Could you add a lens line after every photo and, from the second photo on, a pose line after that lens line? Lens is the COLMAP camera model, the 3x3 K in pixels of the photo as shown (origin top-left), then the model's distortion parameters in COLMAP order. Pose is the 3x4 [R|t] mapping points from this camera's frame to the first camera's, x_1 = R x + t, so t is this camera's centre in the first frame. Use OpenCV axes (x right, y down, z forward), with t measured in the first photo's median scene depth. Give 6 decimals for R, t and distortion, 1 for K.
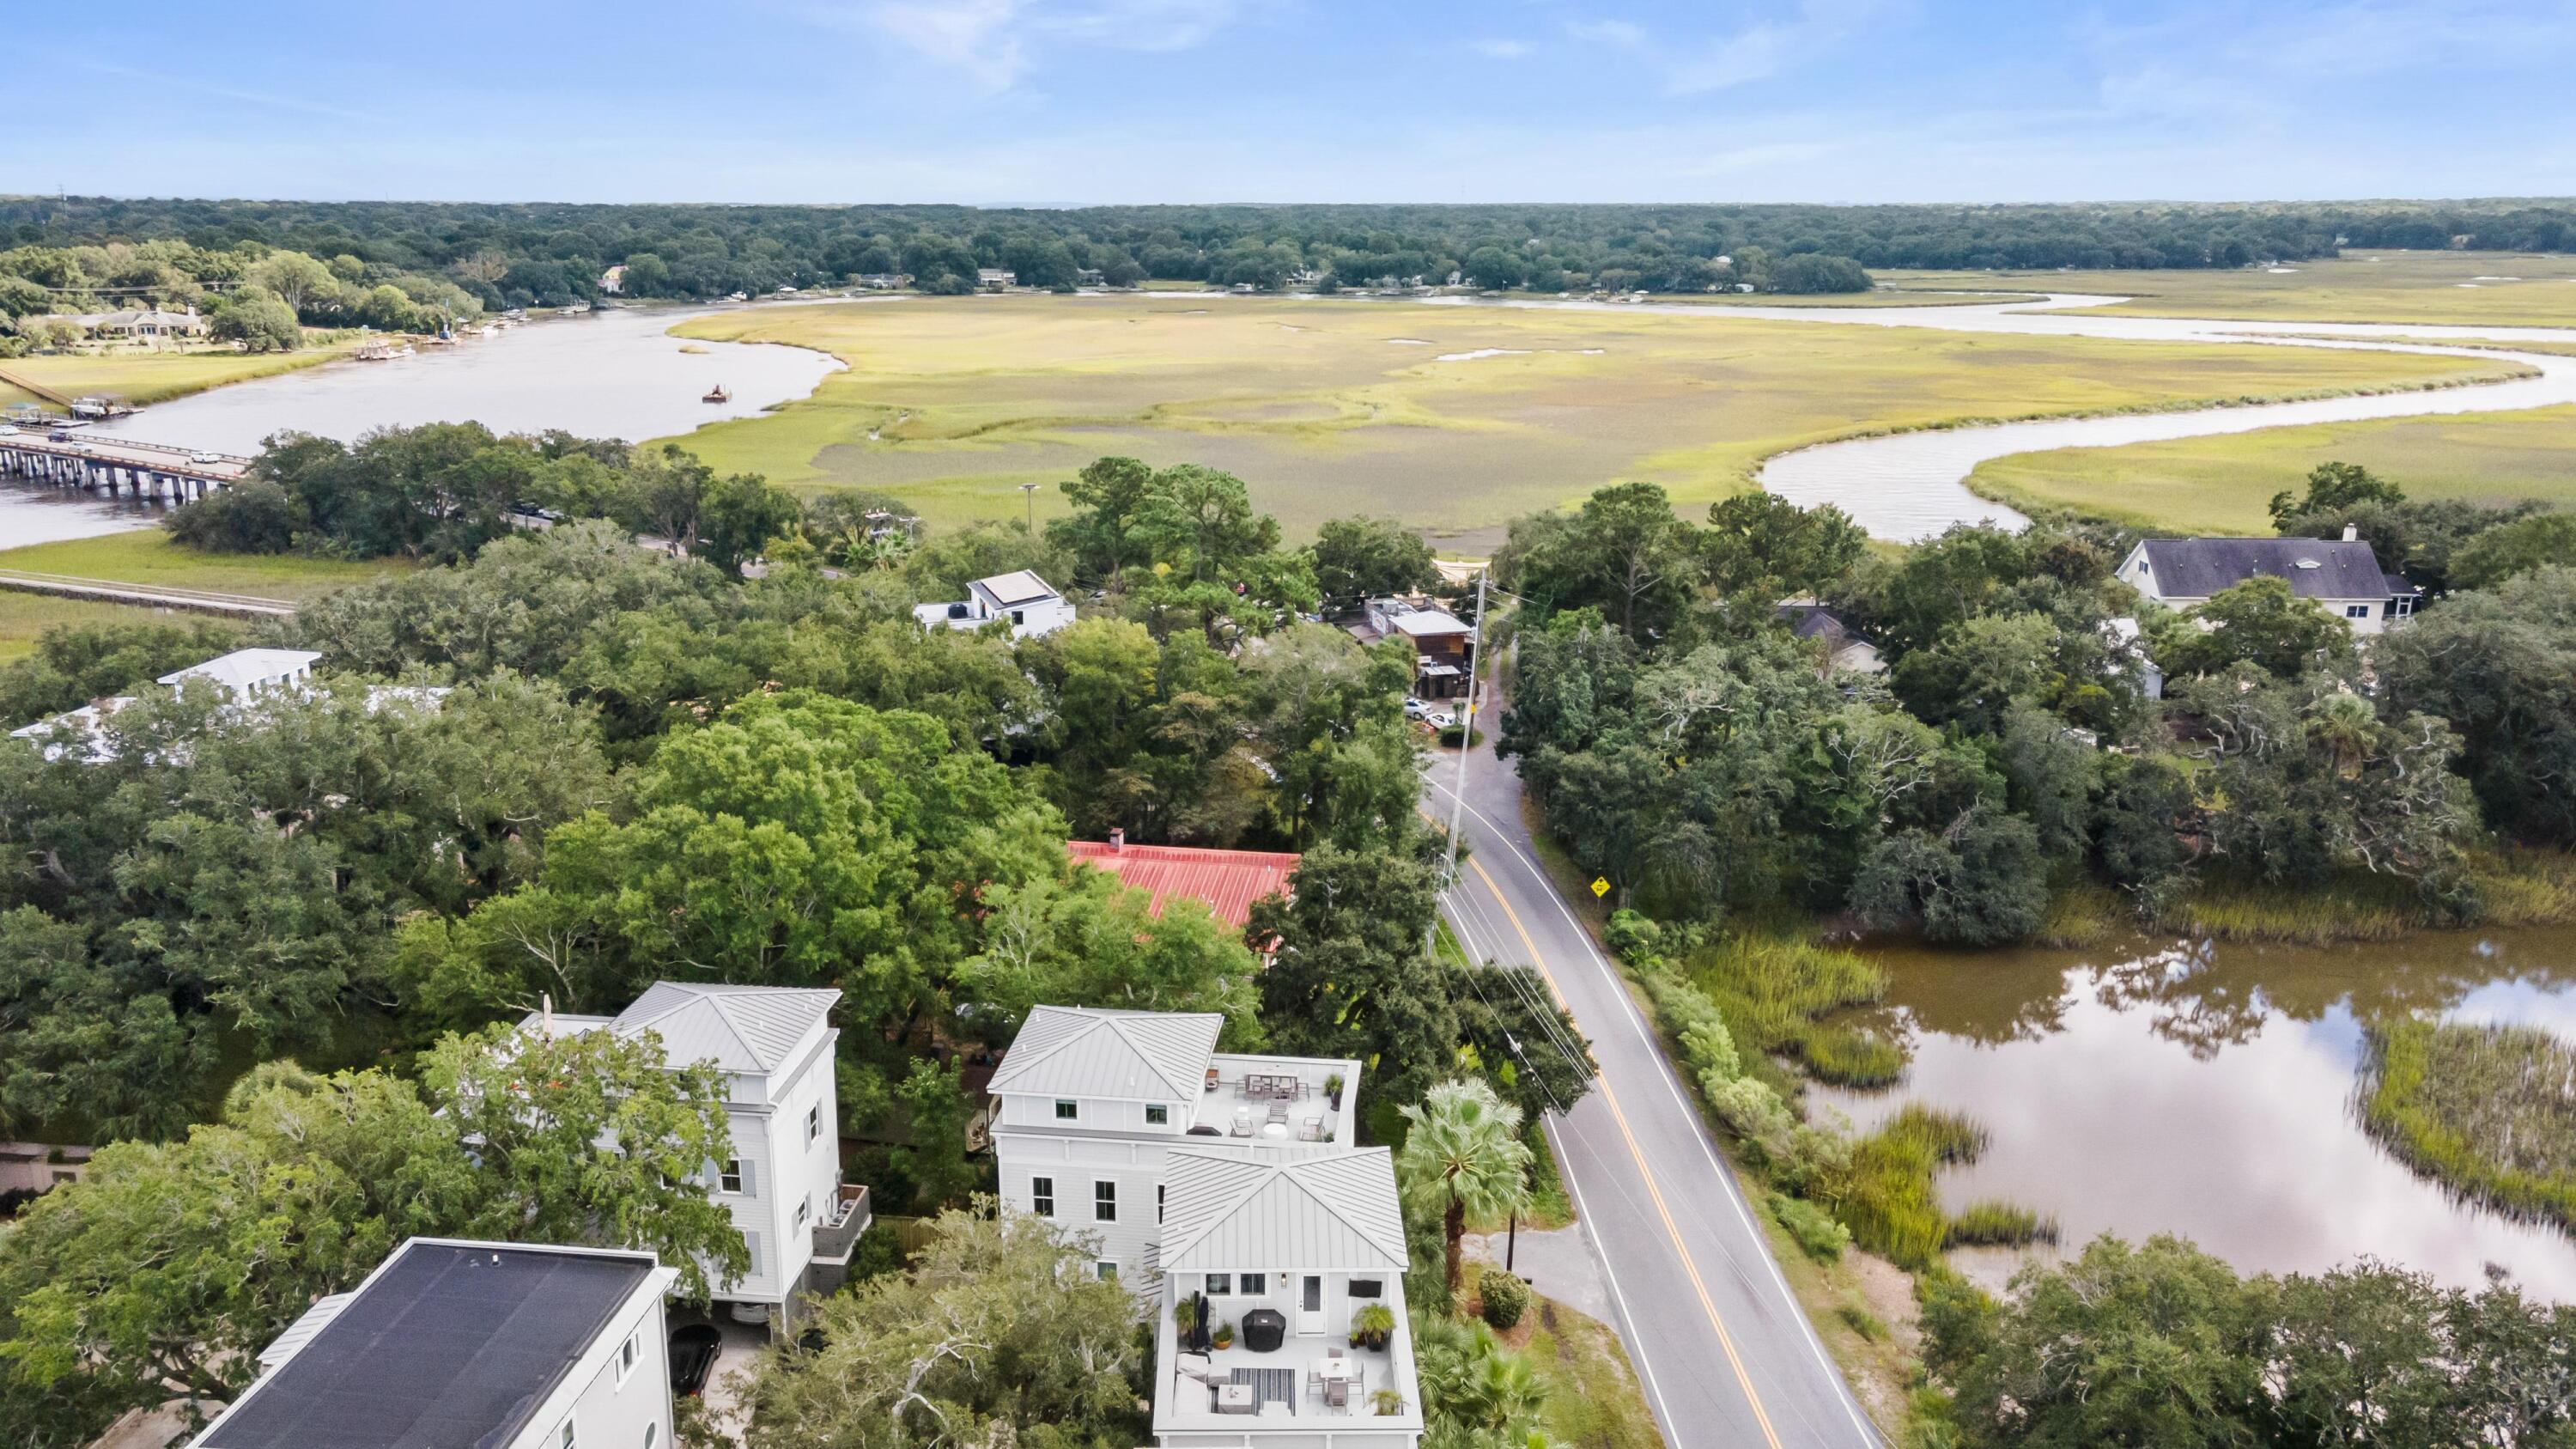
lens RADIAL K [[1948.5, 0, 1254.5], [0, 1948.5, 727.5], [0, 0, 1]] dist [0.002046, 0.056458]
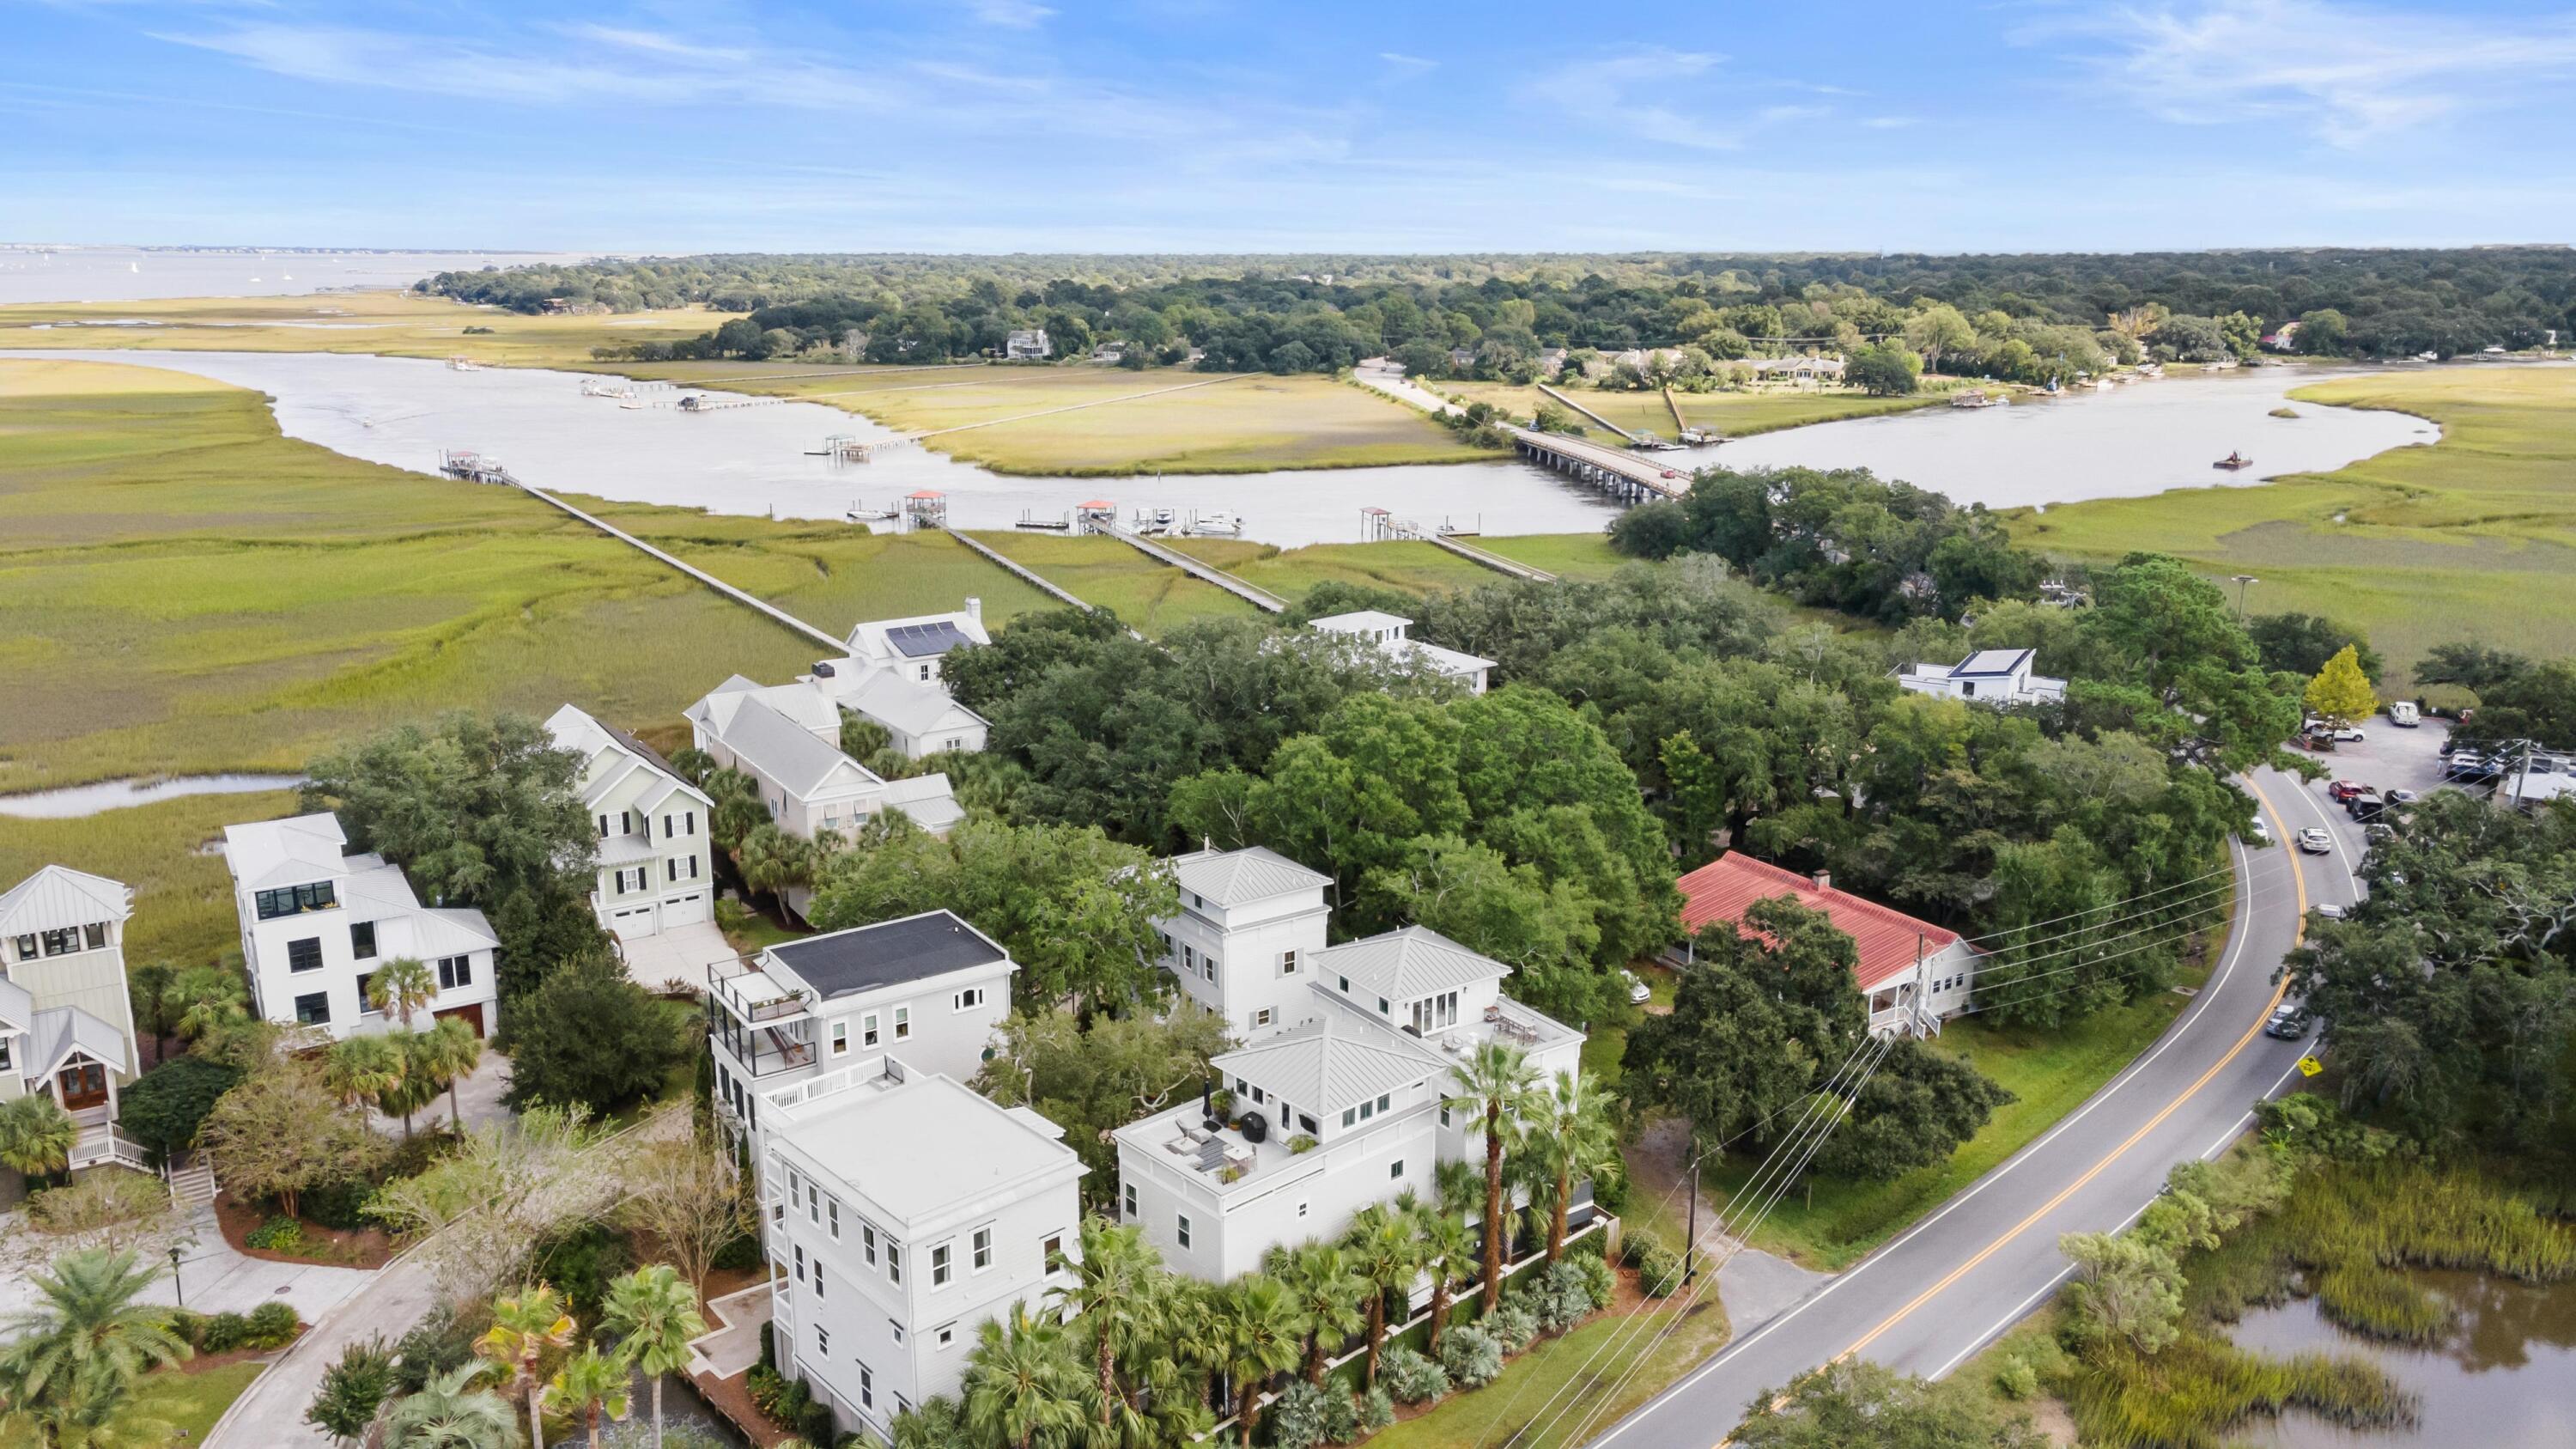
lens RADIAL K [[1948.5, 0, 1254.5], [0, 1948.5, 727.5], [0, 0, 1]] dist [0.002046, 0.056458]
pose [[0.610177, 0.182884, -0.770868, 0.184148], [-0.195814, 0.977618, 0.076938, -0.016188], [0.767686, 0.104001, 0.632331, 0.008771]]
